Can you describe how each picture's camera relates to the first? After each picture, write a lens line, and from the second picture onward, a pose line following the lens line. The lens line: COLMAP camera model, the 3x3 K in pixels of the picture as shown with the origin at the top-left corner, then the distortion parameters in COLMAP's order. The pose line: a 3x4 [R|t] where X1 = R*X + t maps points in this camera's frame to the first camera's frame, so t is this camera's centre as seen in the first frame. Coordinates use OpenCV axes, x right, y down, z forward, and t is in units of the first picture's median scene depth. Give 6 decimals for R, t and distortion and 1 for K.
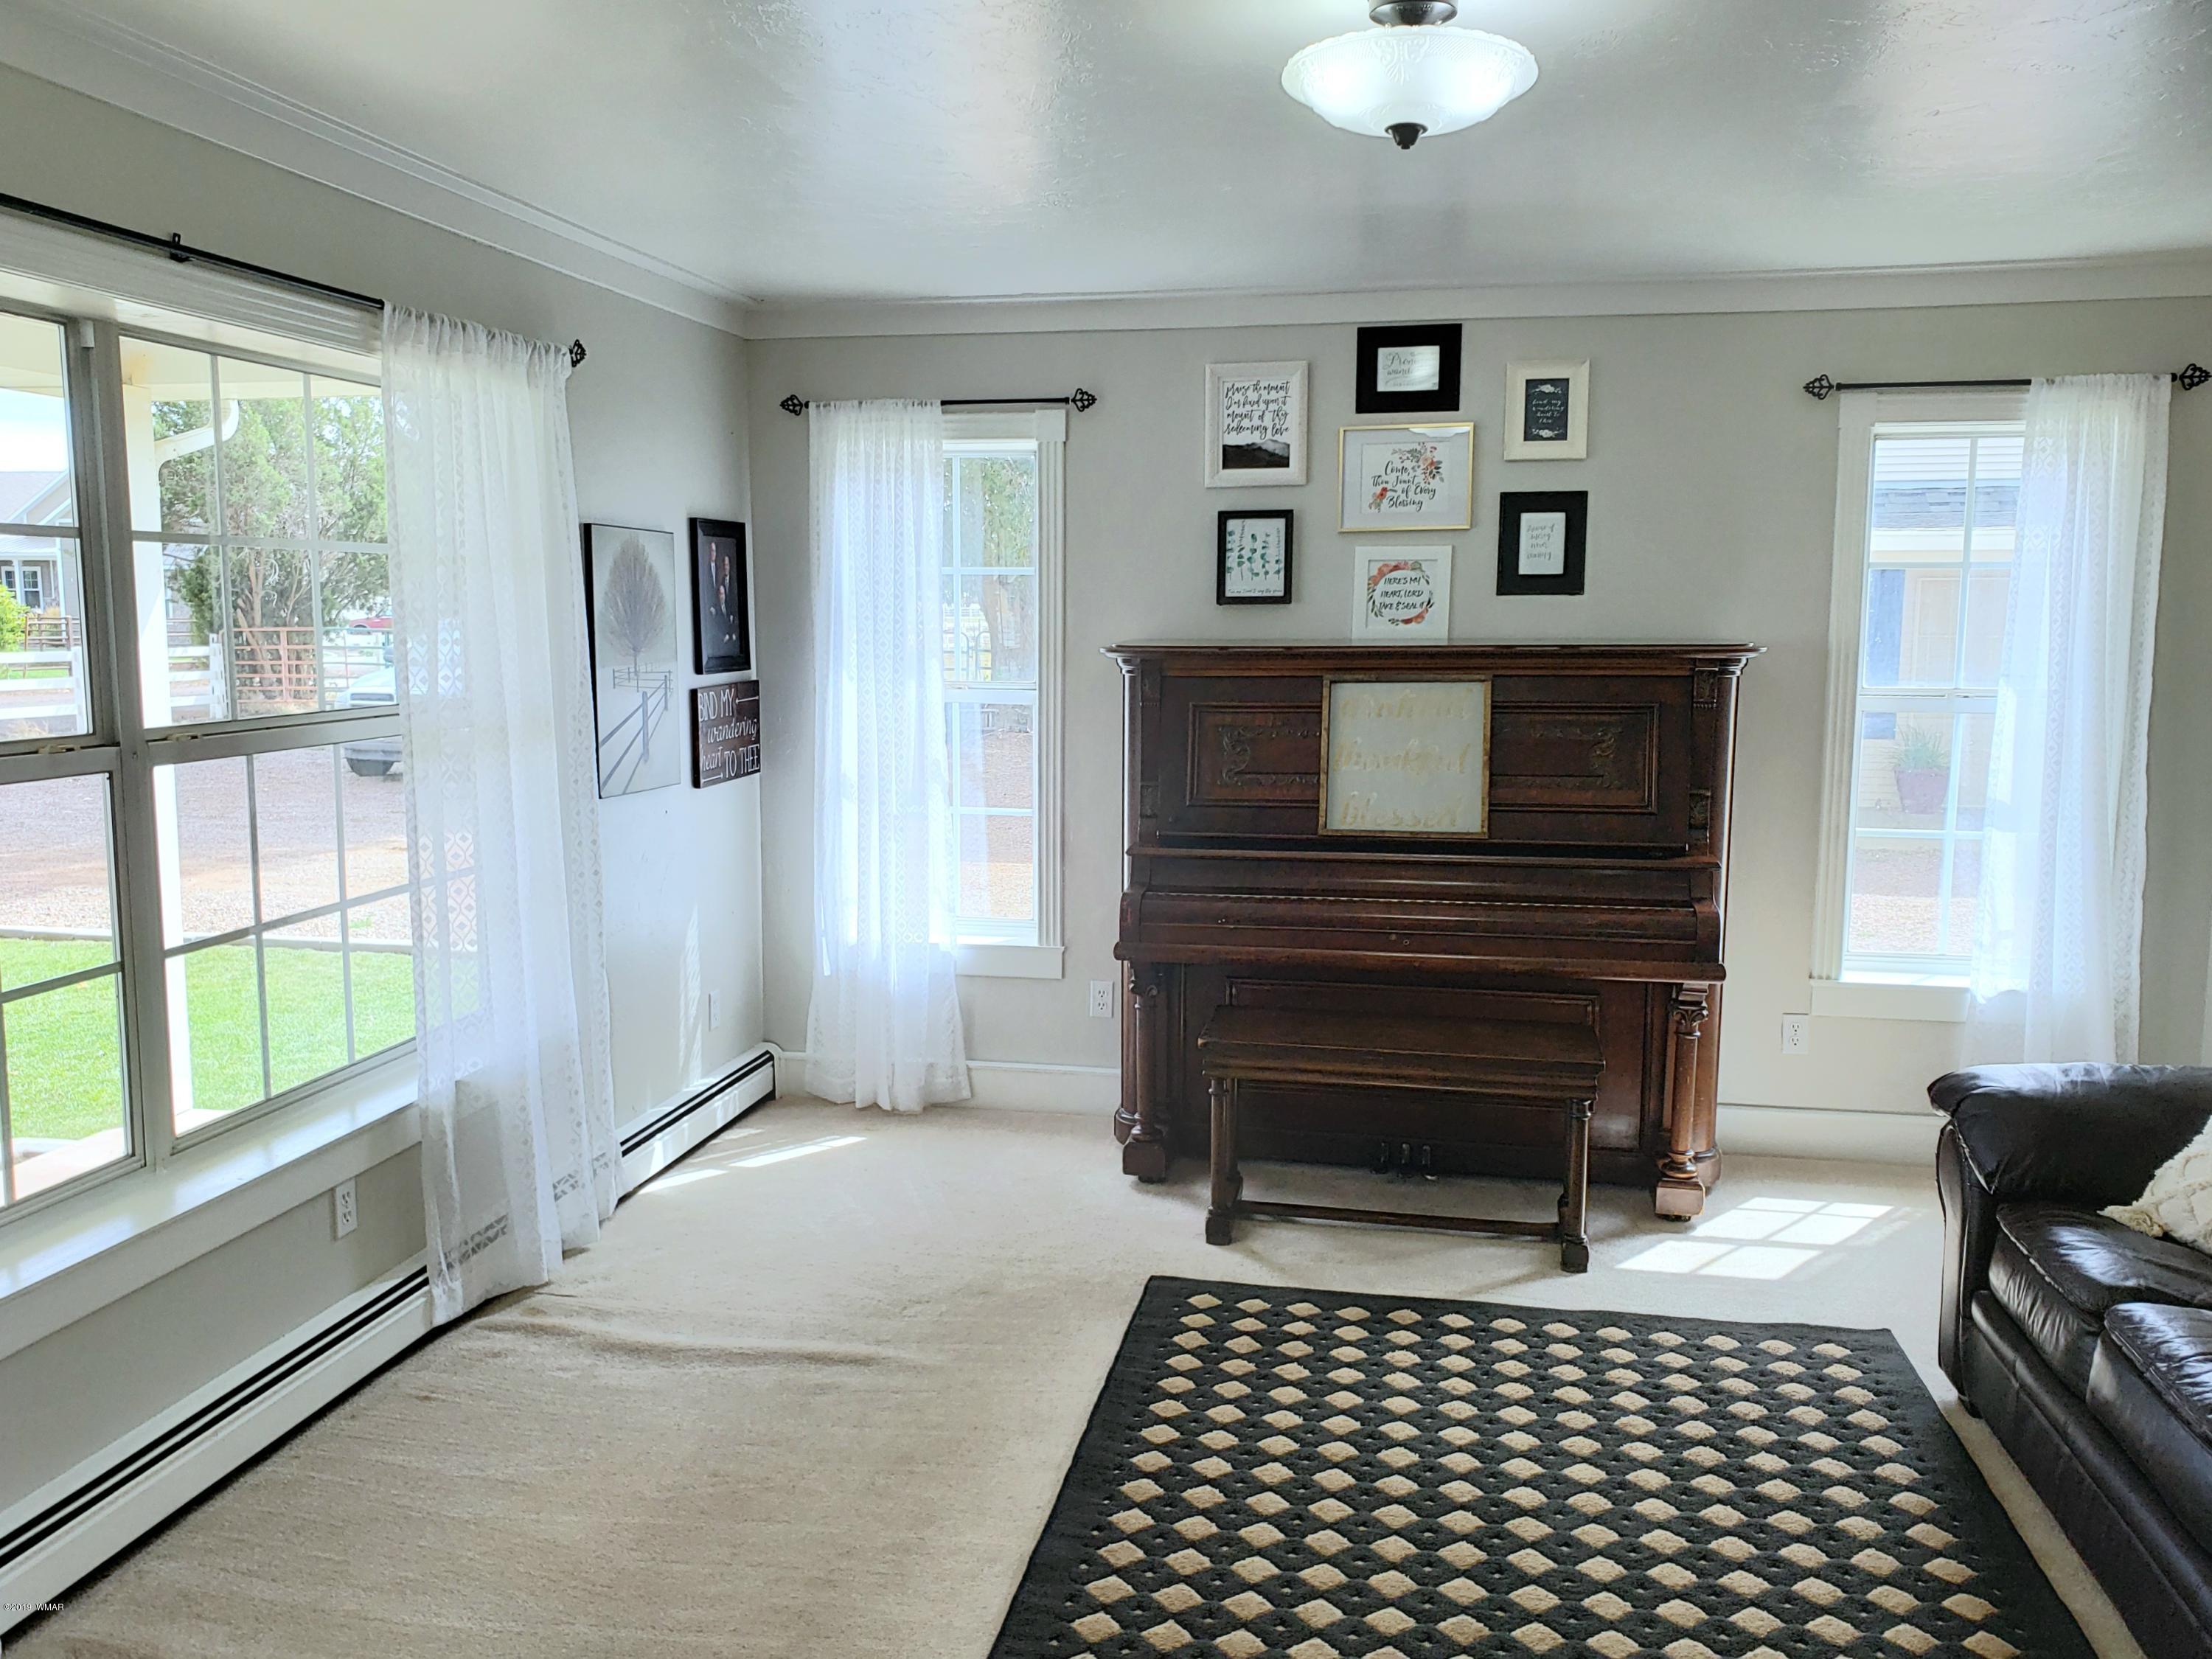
lens RADIAL K [[1814.2, 0, 1096.0], [0, 1814.2, 833.6], [0, 0, 1]] dist [0.014187, -0.012514]
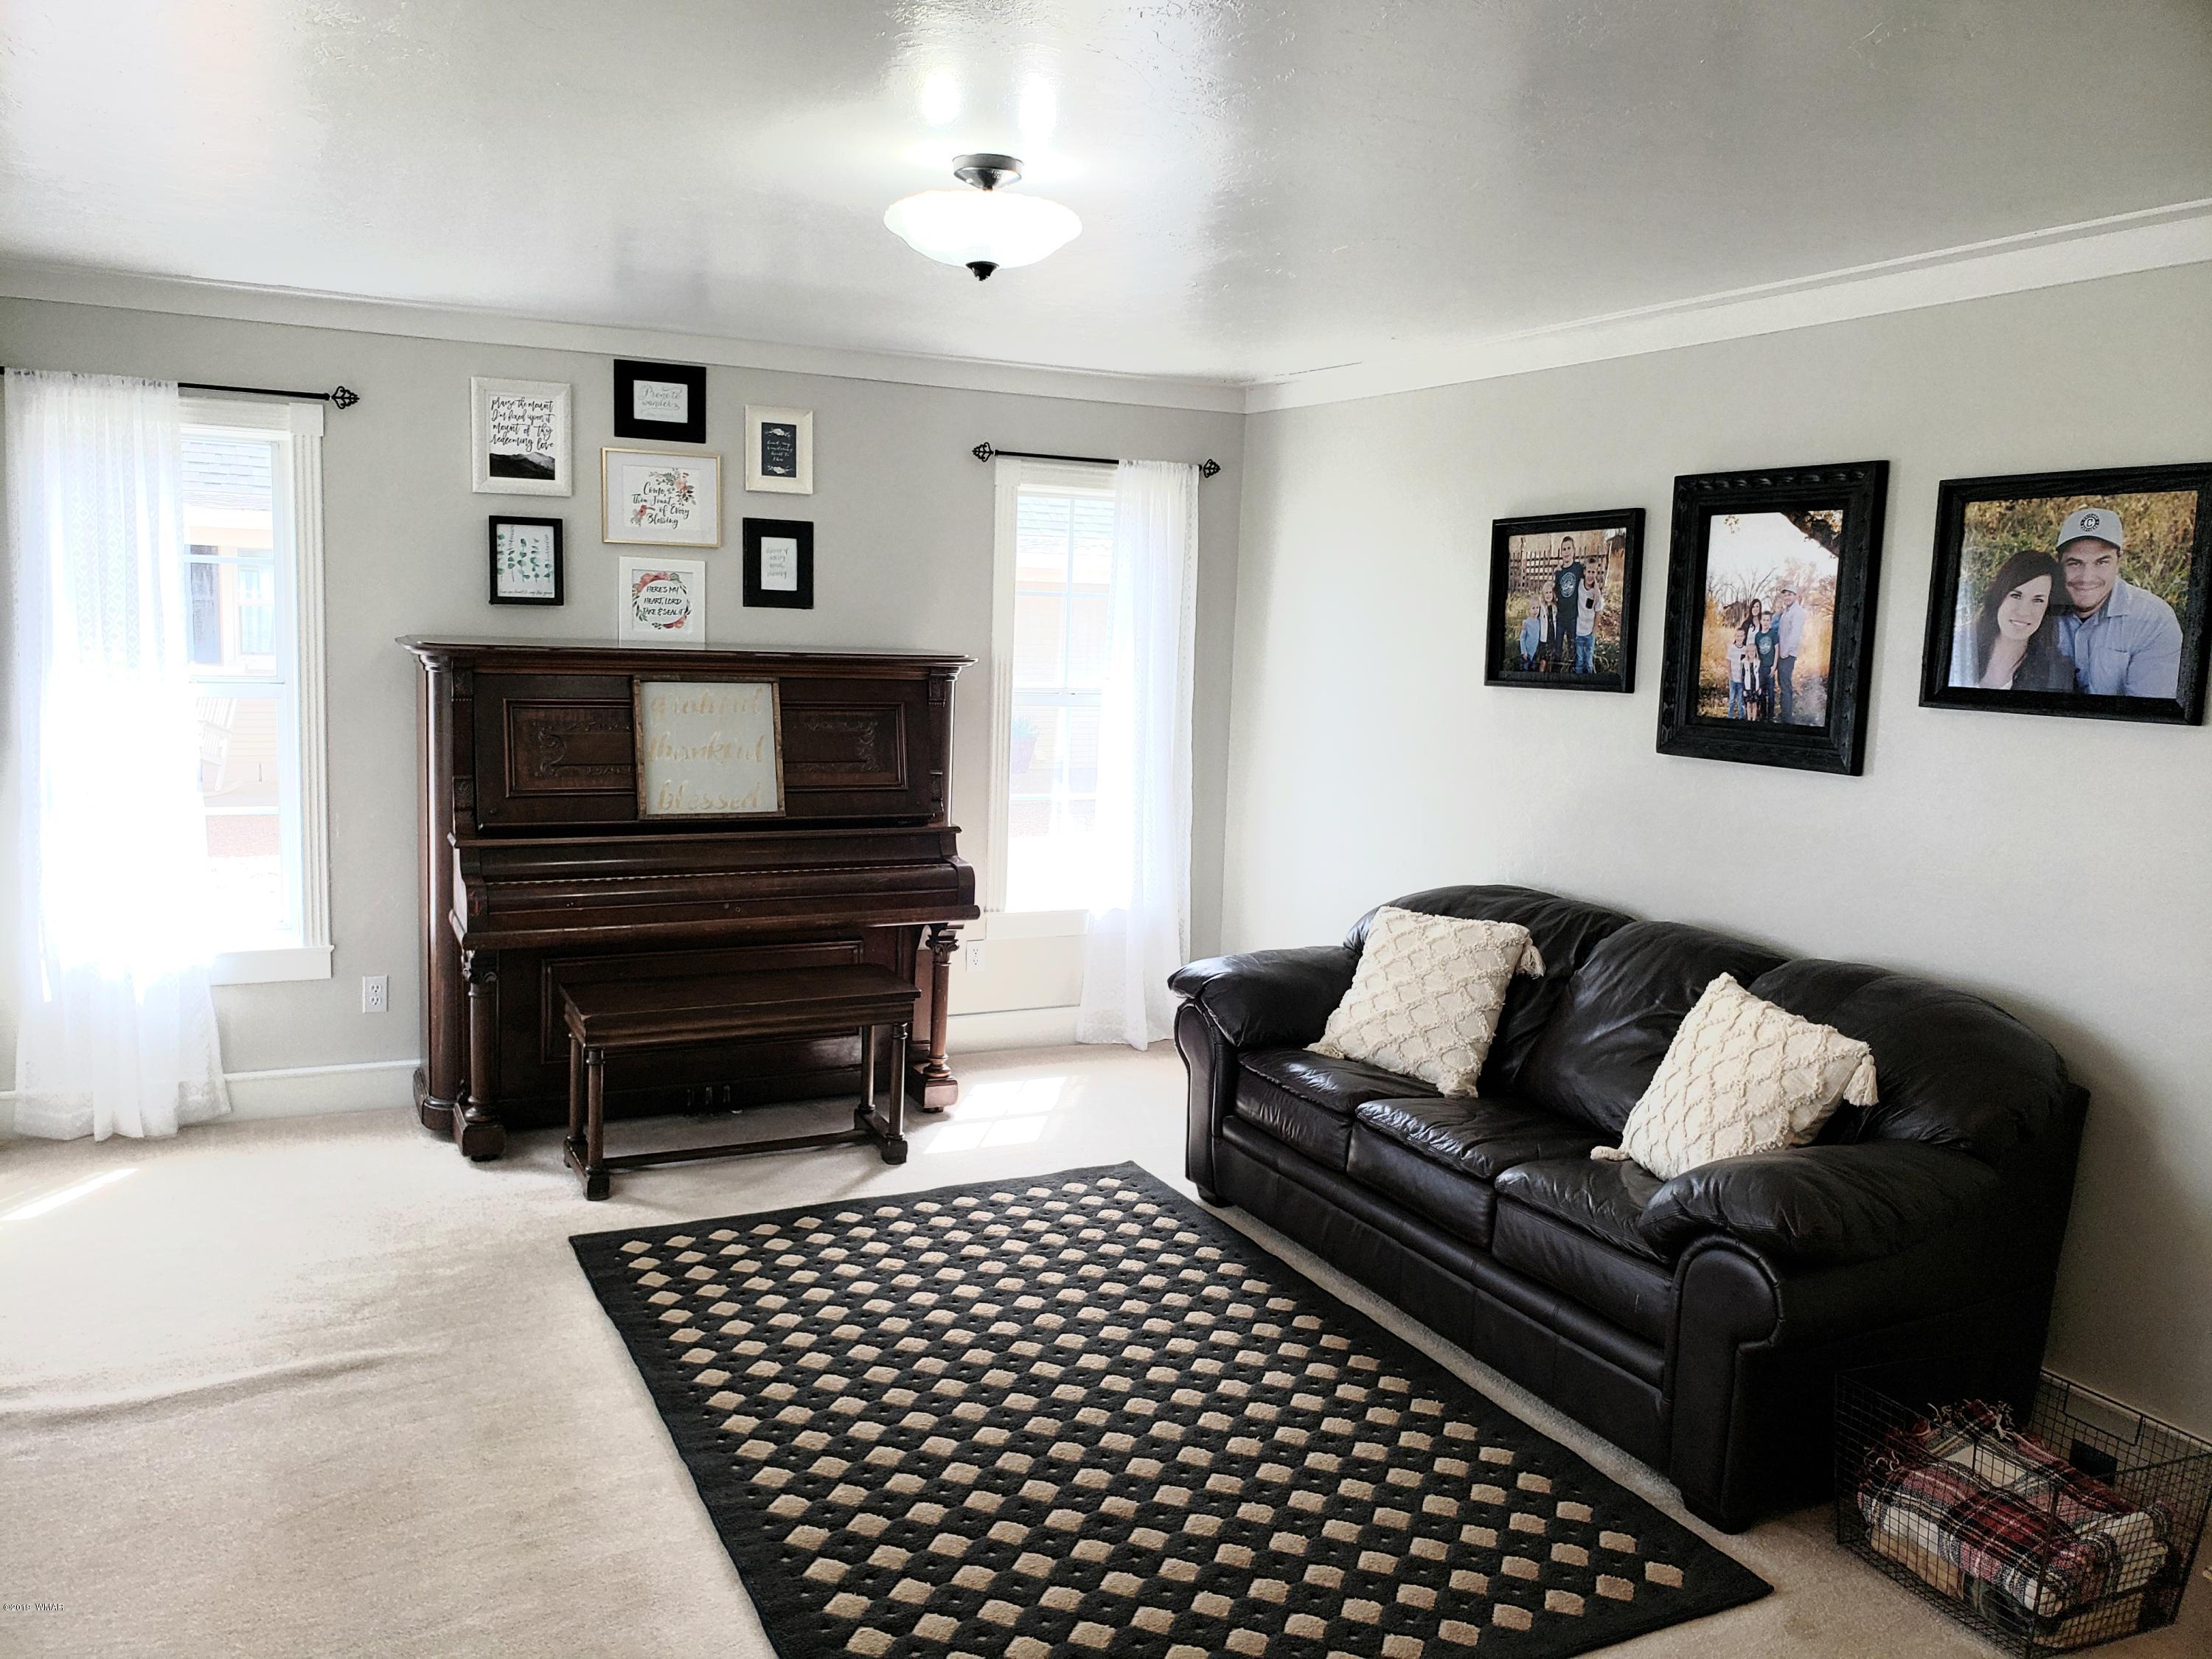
lens RADIAL K [[1713.8, 0, 1041.6], [0, 1713.8, 816.8], [0, 0, 1]] dist [0.187875, -0.347691]
pose [[0.801235, -0.048360, 0.596392, -0.319080], [0.042621, 0.998809, 0.023732, -0.016471], [-0.596830, 0.006404, 0.802343, -0.000853]]
